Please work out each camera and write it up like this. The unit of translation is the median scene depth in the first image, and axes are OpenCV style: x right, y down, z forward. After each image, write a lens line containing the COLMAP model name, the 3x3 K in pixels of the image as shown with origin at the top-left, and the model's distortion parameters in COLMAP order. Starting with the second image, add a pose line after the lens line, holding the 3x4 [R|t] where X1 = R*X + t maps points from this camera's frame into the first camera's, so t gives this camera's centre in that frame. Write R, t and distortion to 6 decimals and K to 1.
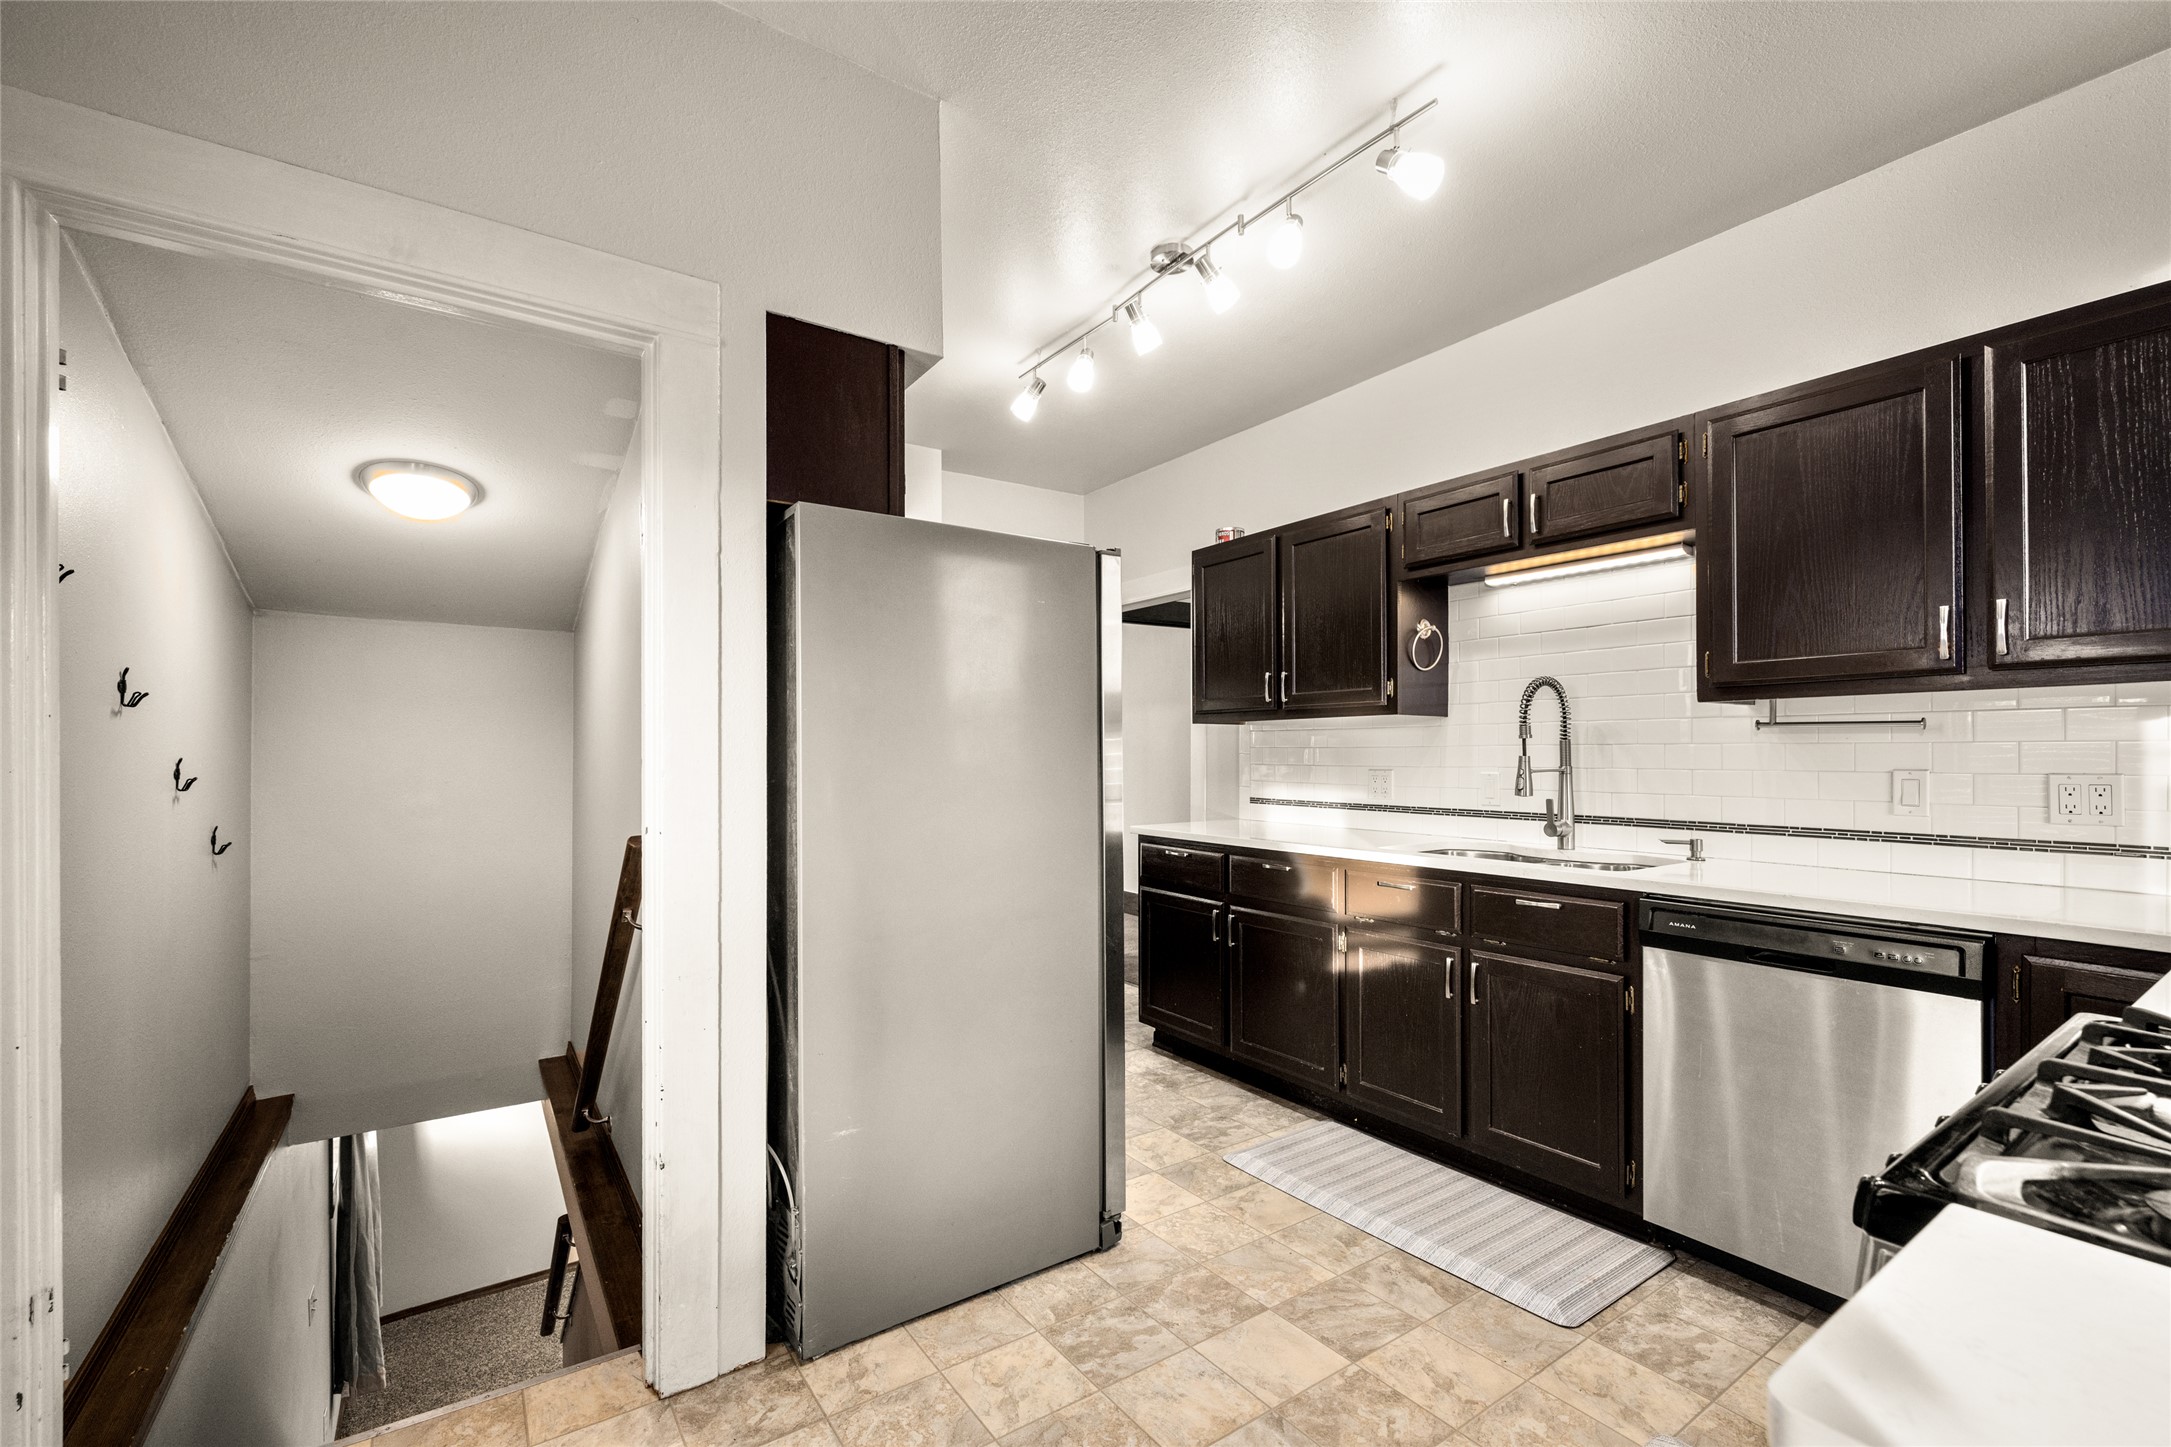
lens RADIAL K [[917.0, 0, 1079.5], [0, 917.0, 750.1], [0, 0, 1]] dist [0.000351, -0.000097]
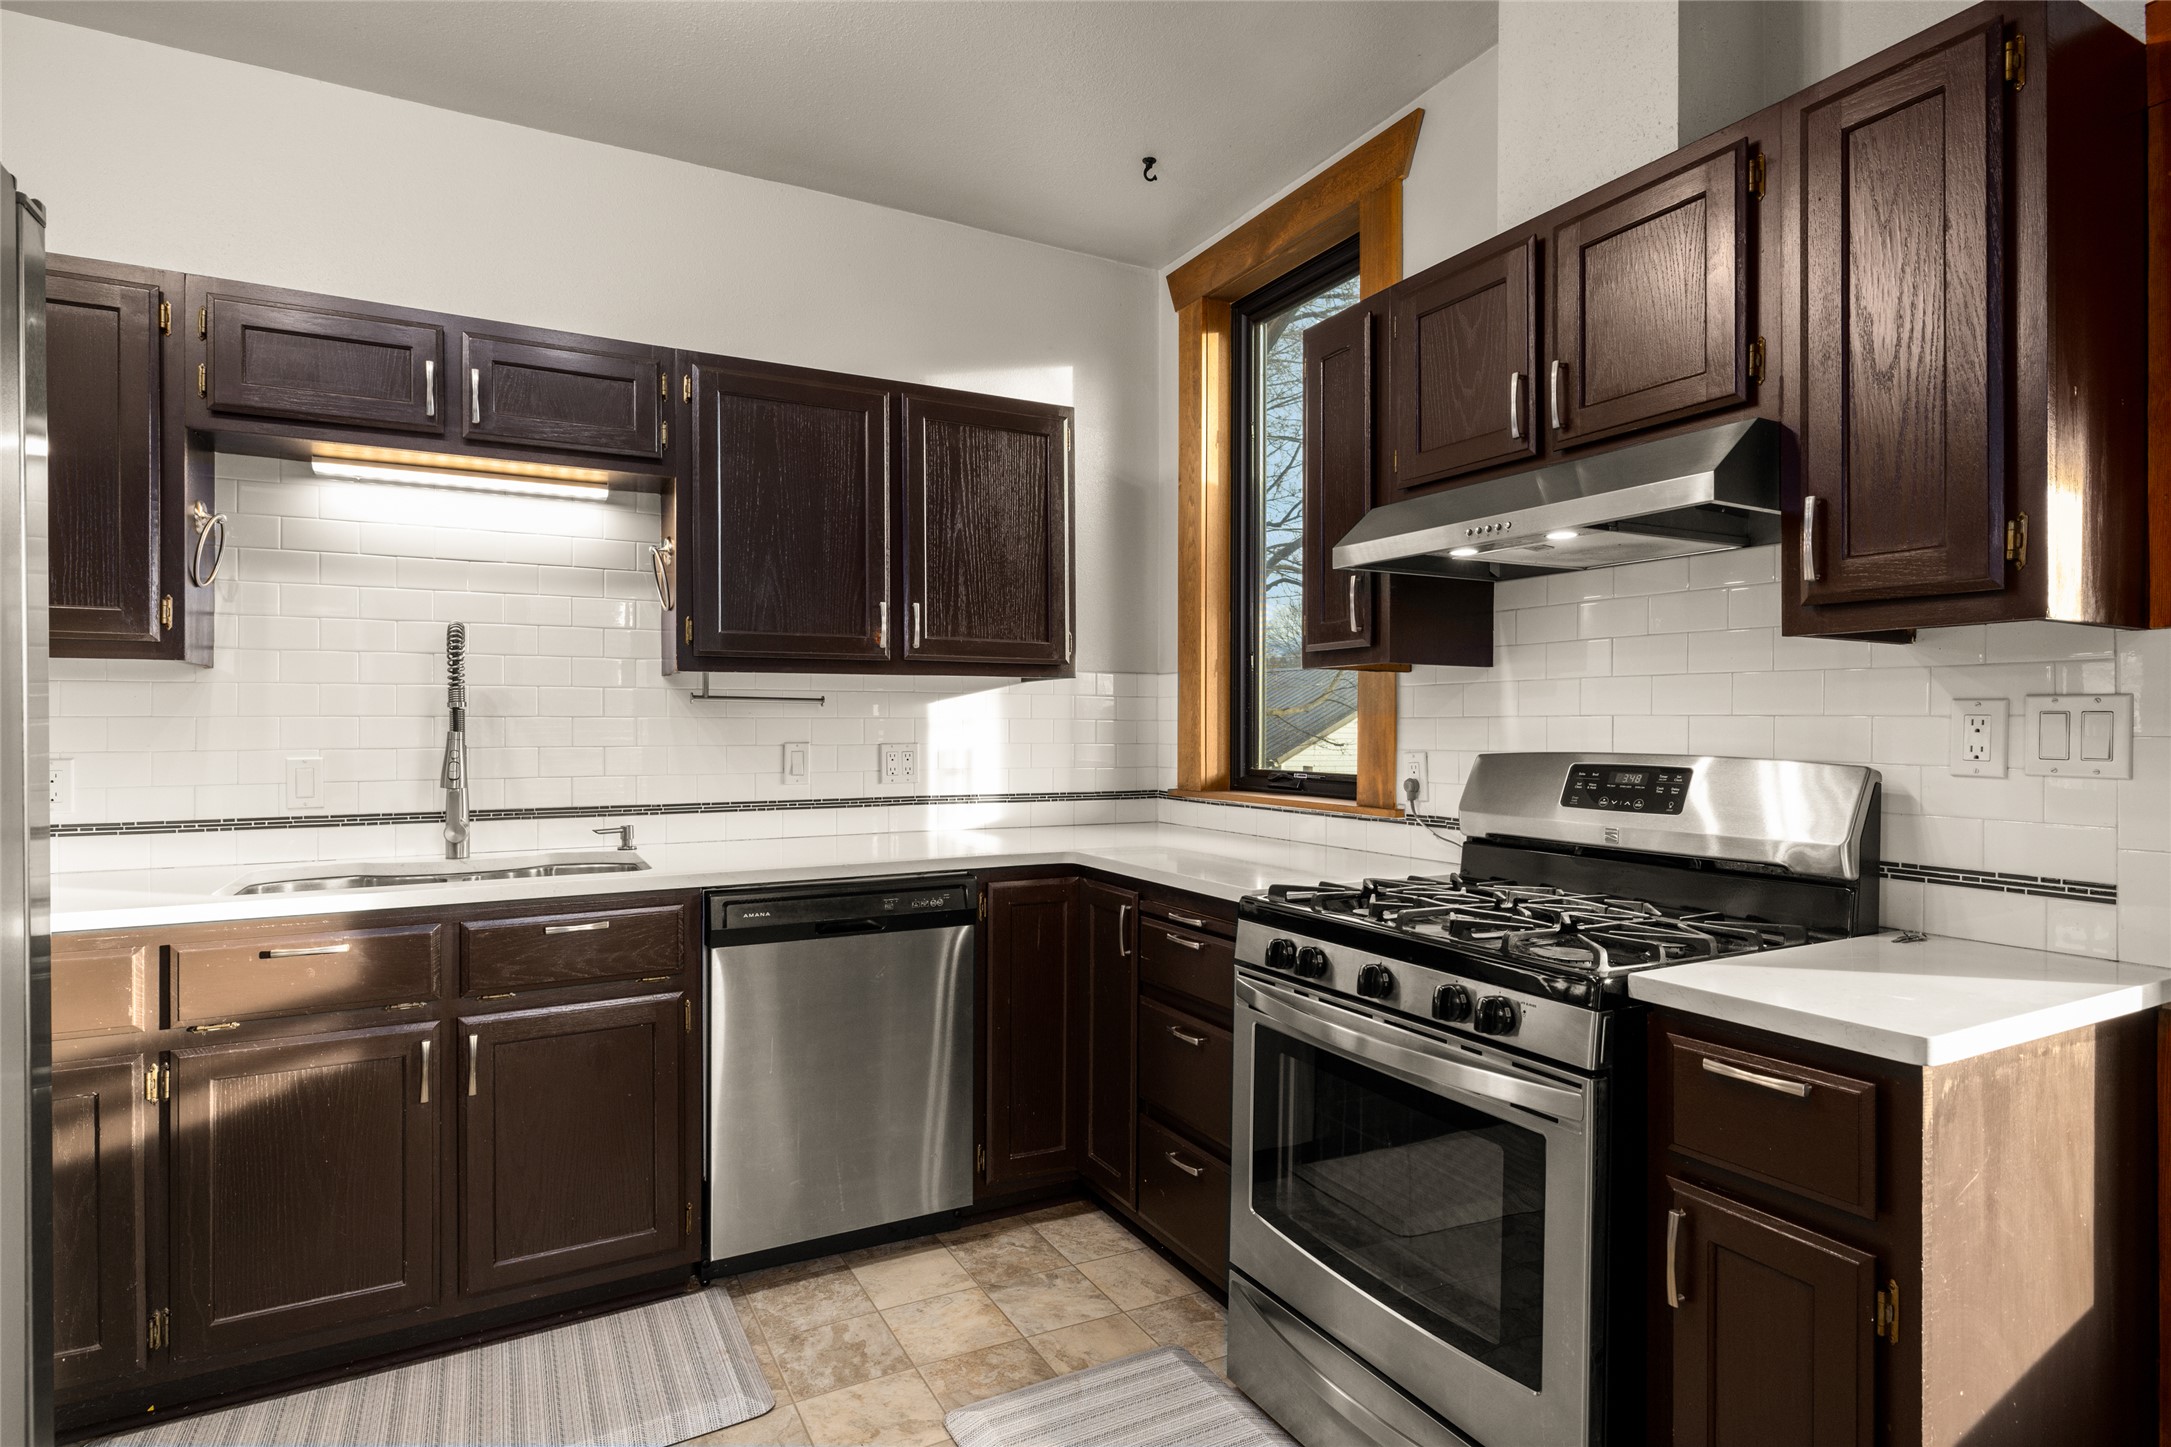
lens RADIAL K [[1106.4, 0, 1075.7], [0, 1106.4, 722.3], [0, 0, 1]] dist [-0.000727, 0.000499]
pose [[0.109472, 0.004236, 0.993981, -0.311861], [-0.002823, 0.999988, -0.003951, 0.000965], [-0.993986, -0.002373, 0.109483, 0.424712]]
